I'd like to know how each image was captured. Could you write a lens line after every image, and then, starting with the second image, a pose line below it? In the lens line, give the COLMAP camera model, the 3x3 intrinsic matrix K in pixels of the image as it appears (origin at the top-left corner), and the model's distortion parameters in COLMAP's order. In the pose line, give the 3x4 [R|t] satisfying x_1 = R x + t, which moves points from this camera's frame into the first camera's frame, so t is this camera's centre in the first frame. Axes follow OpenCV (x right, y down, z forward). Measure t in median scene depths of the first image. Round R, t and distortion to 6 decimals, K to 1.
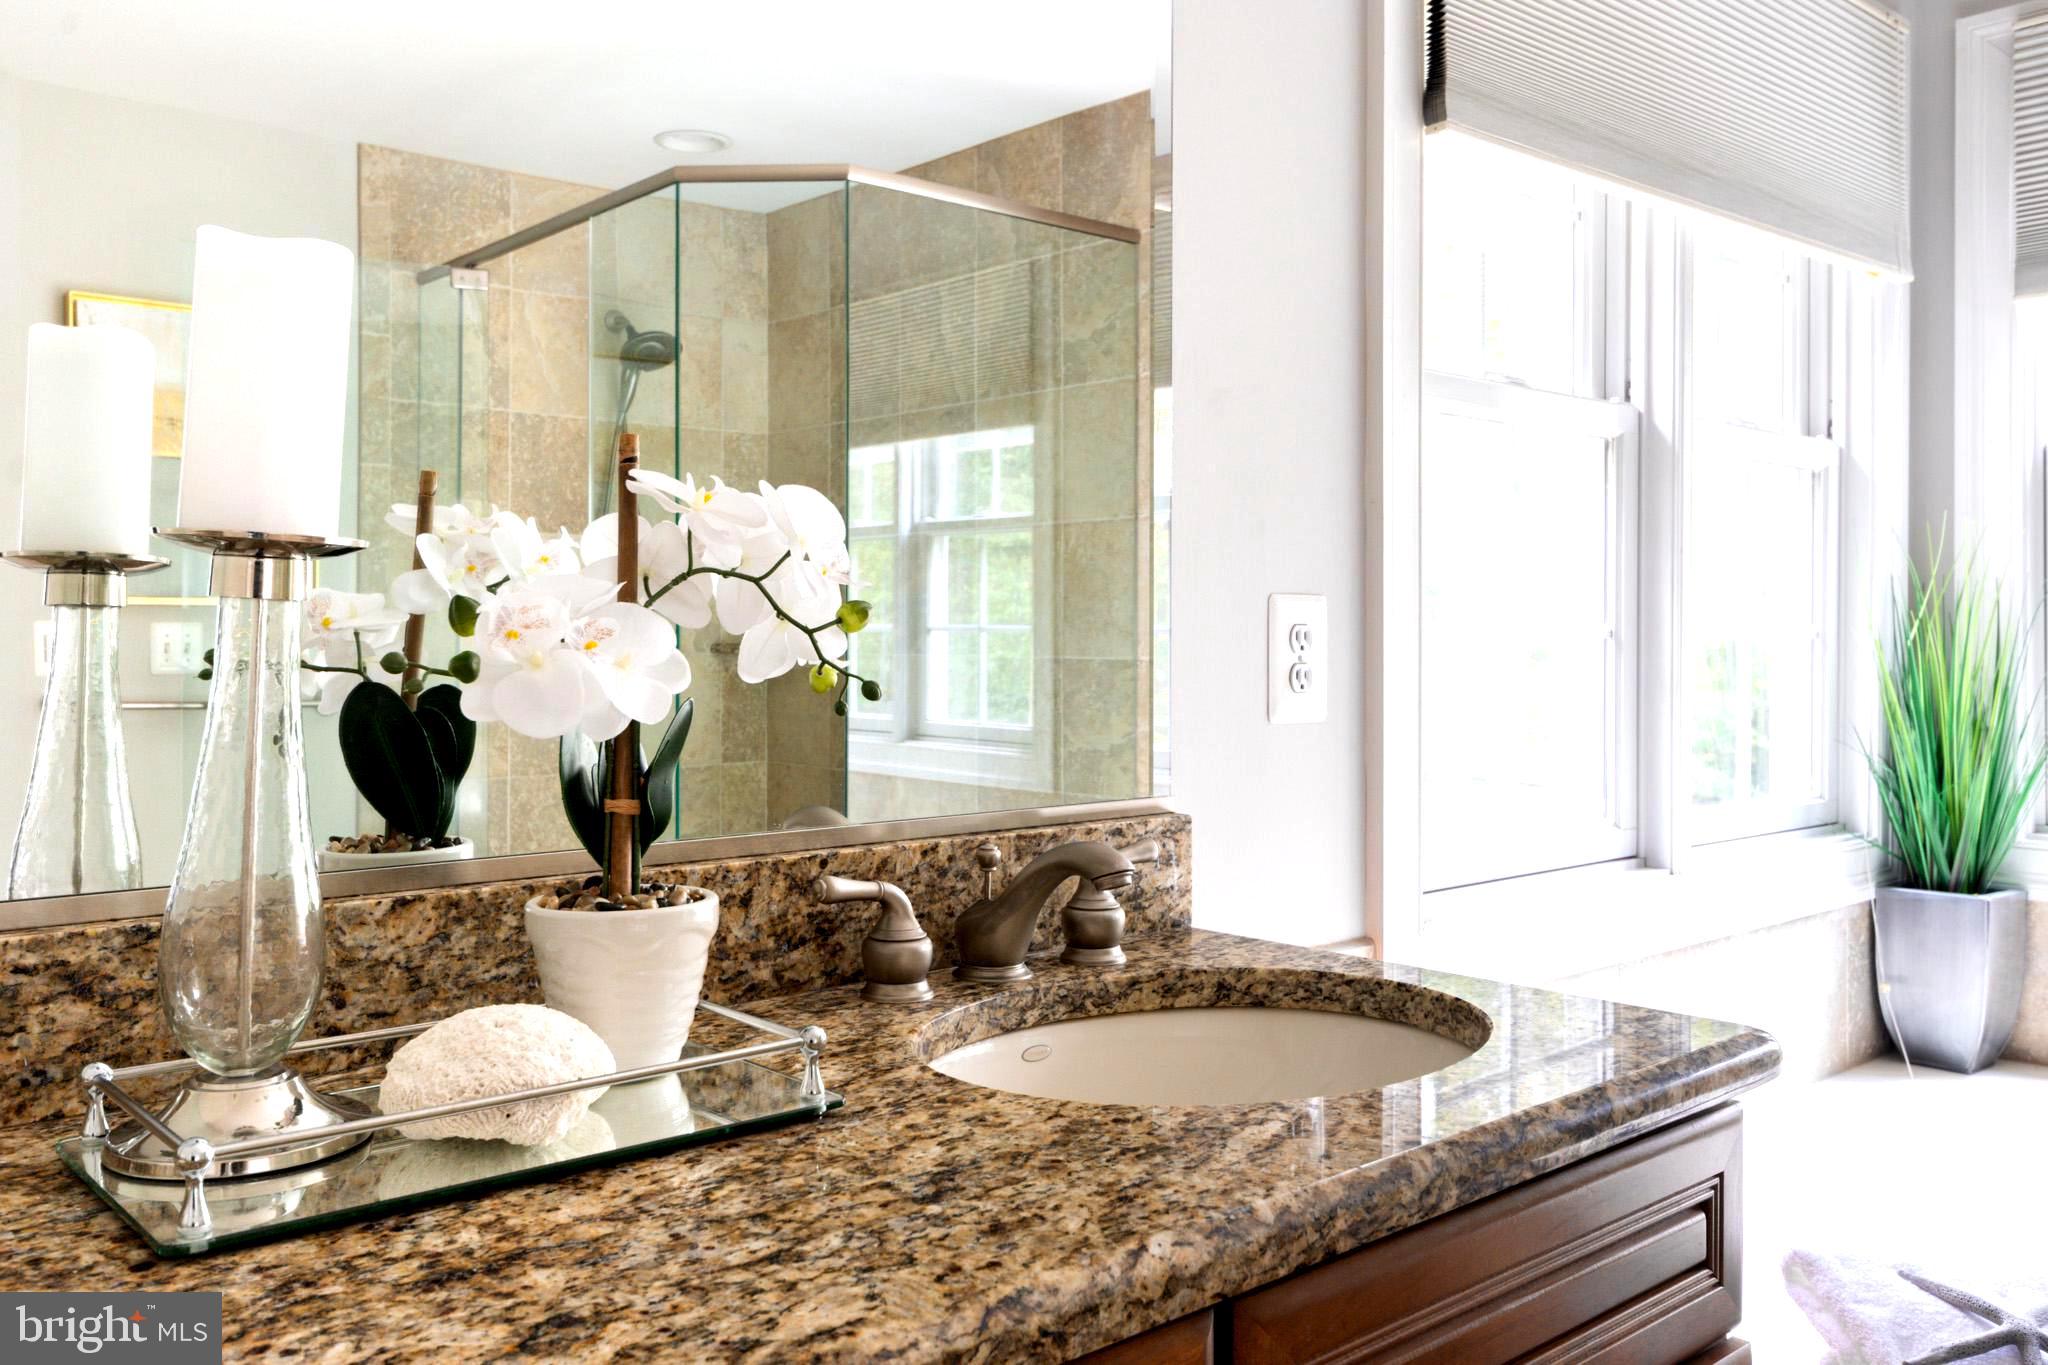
lens RADIAL K [[1709.9, 0, 1024.0], [0, 1709.9, 682.5], [0, 0, 1]] dist [-0.011427, -0.005321]
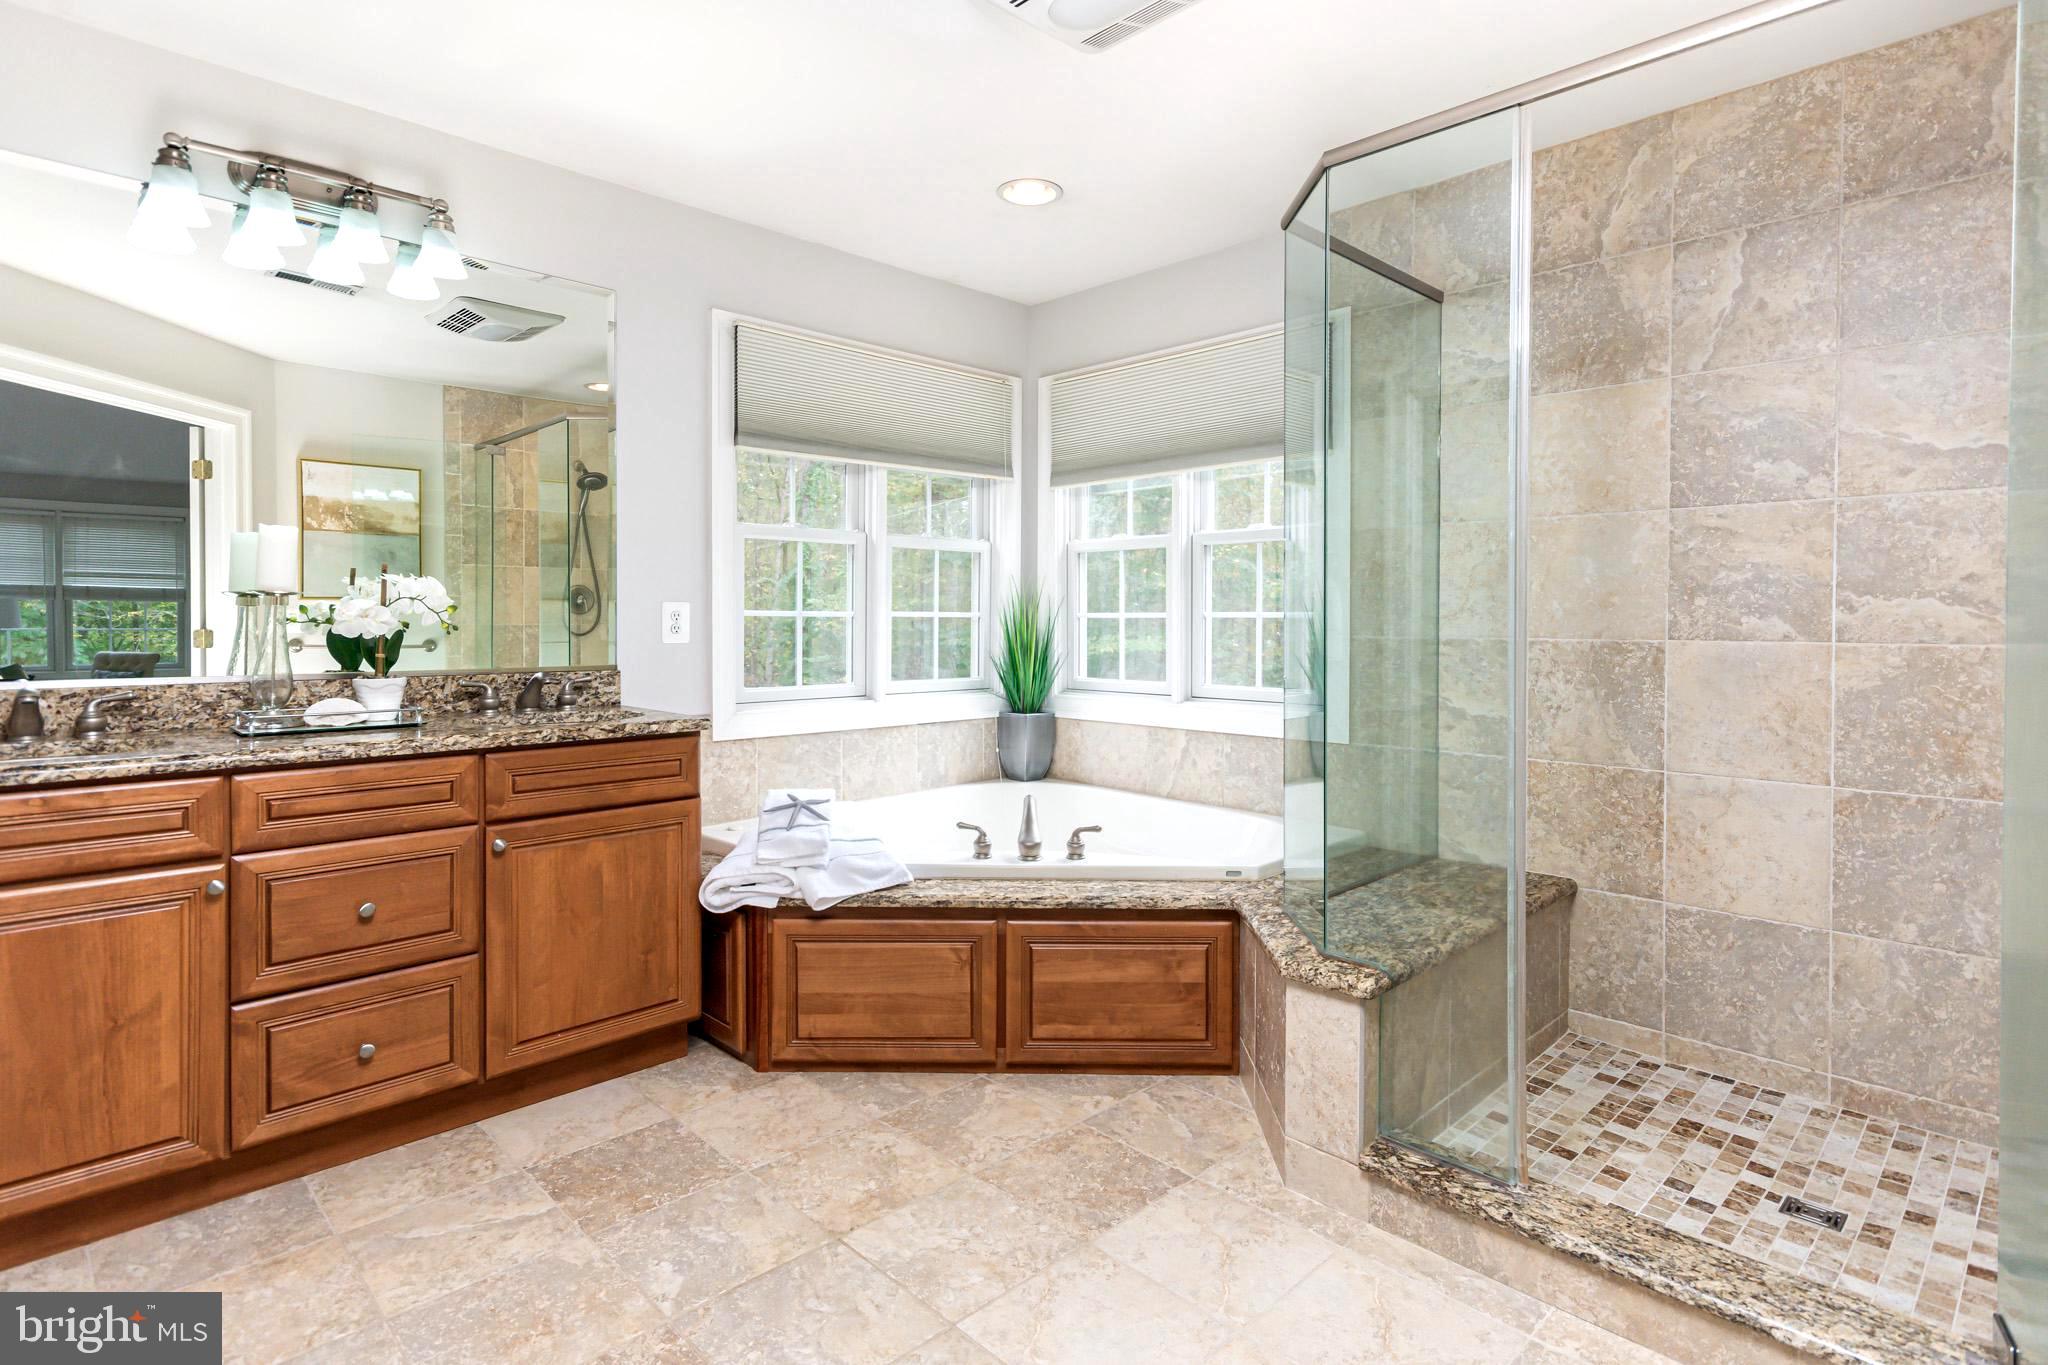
lens RADIAL K [[1057.0, 0, 1025.5], [0, 1057.0, 653.6], [0, 0, 1]] dist [0.001637, 0.000448]
pose [[0.998481, 0.000507, 0.055095, 0.761878], [-0.000831, 0.999983, 0.005856, 0.033664], [-0.055091, -0.005893, 0.998464, -1.052036]]
